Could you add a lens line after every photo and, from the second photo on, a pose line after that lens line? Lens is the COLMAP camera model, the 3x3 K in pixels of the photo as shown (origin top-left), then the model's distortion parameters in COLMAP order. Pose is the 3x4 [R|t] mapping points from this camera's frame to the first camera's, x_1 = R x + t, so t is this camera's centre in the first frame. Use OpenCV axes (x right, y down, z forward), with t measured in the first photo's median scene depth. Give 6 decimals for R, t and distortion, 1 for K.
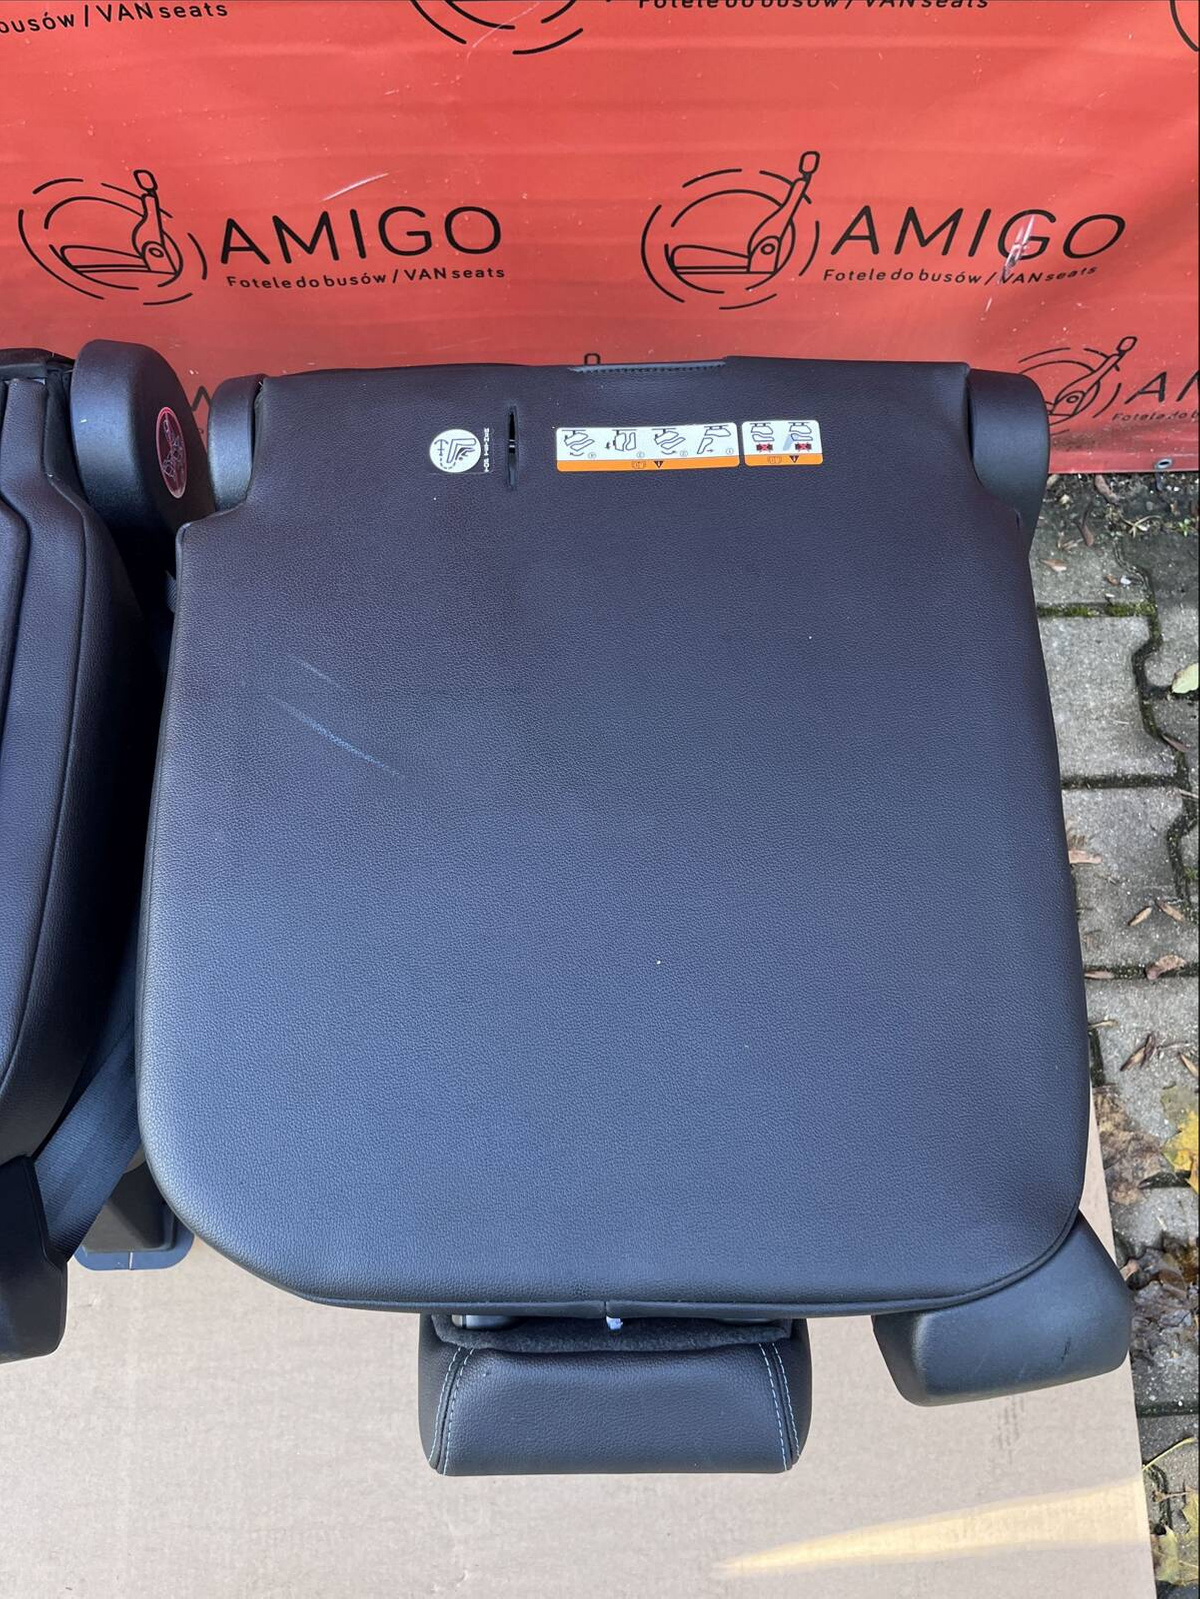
lens RADIAL K [[1211.8, 0, 597.6], [0, 1211.8, 803.4], [0, 0, 1]] dist [0.045097, -0.073418]
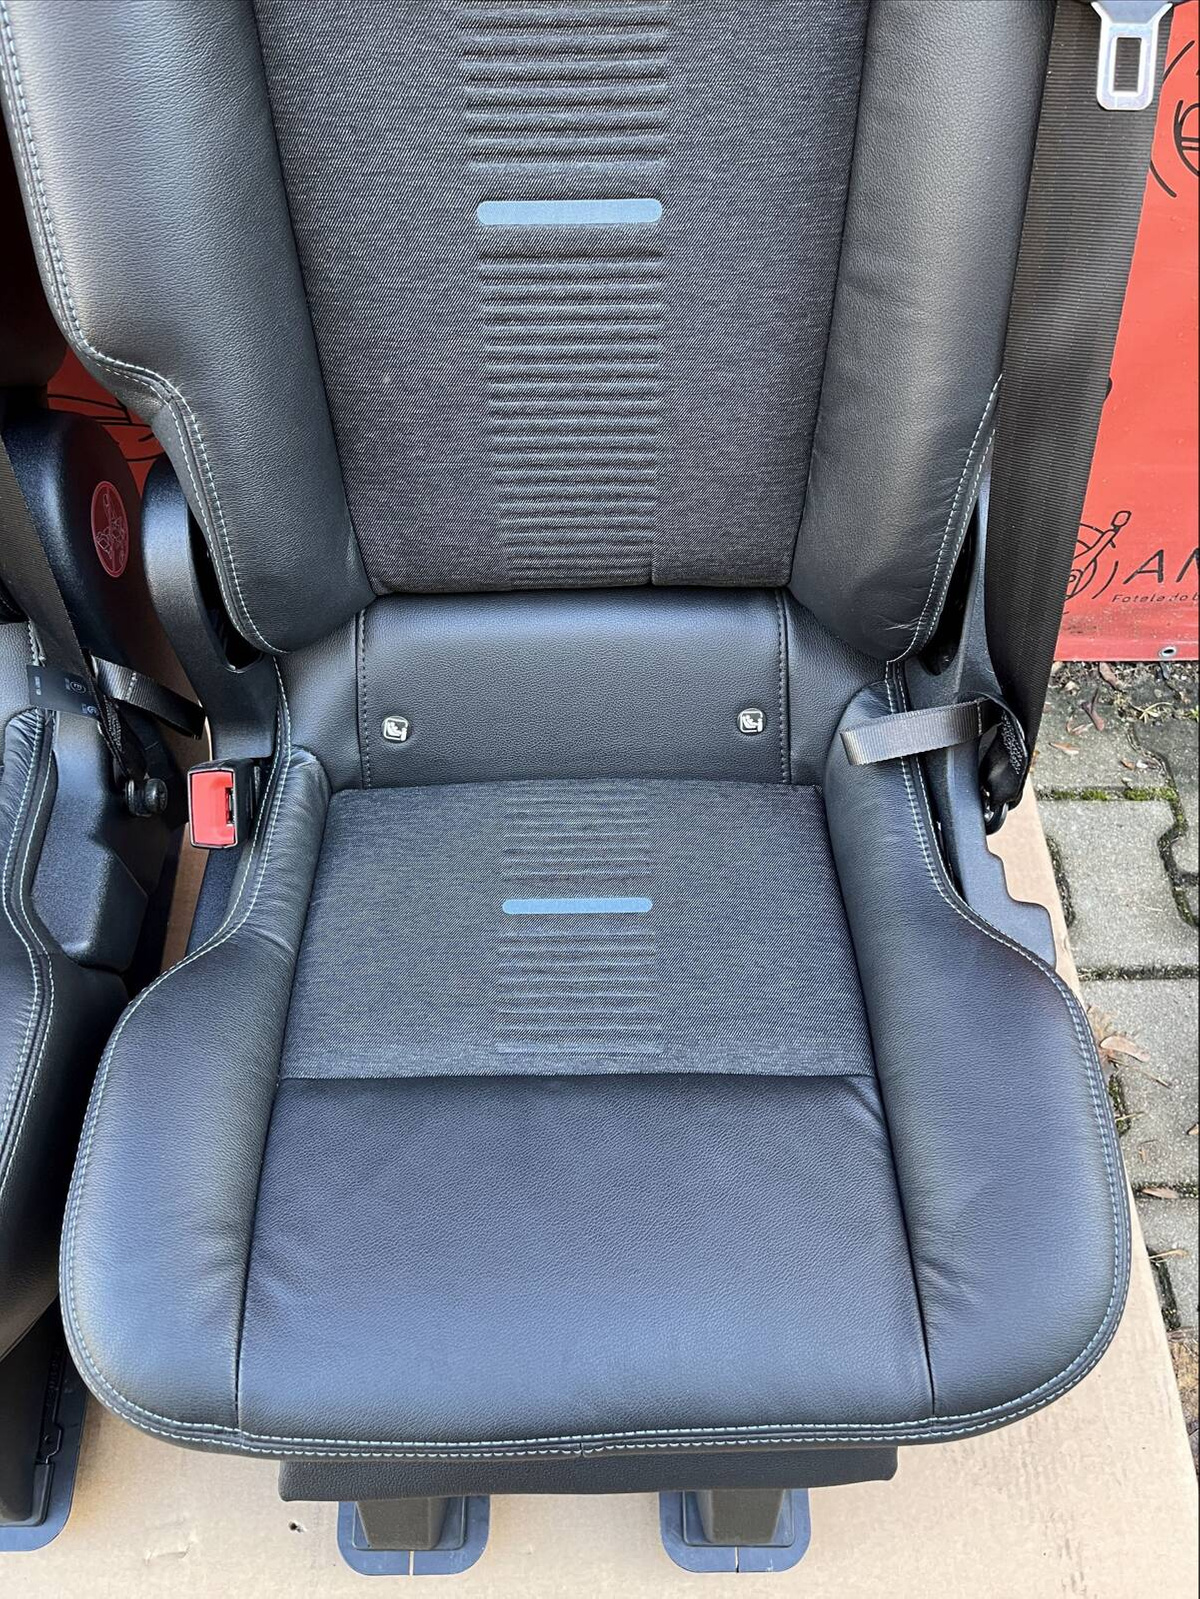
lens RADIAL K [[1211.8, 0, 616.4], [0, 1211.8, 798.7], [0, 0, 1]] dist [0.045097, -0.073418]
pose [[0.999954, 0.003592, 0.008912, 0.014001], [-0.001337, 0.970483, -0.241168, 0.073392], [-0.009515, 0.241145, 0.970443, 0.086076]]
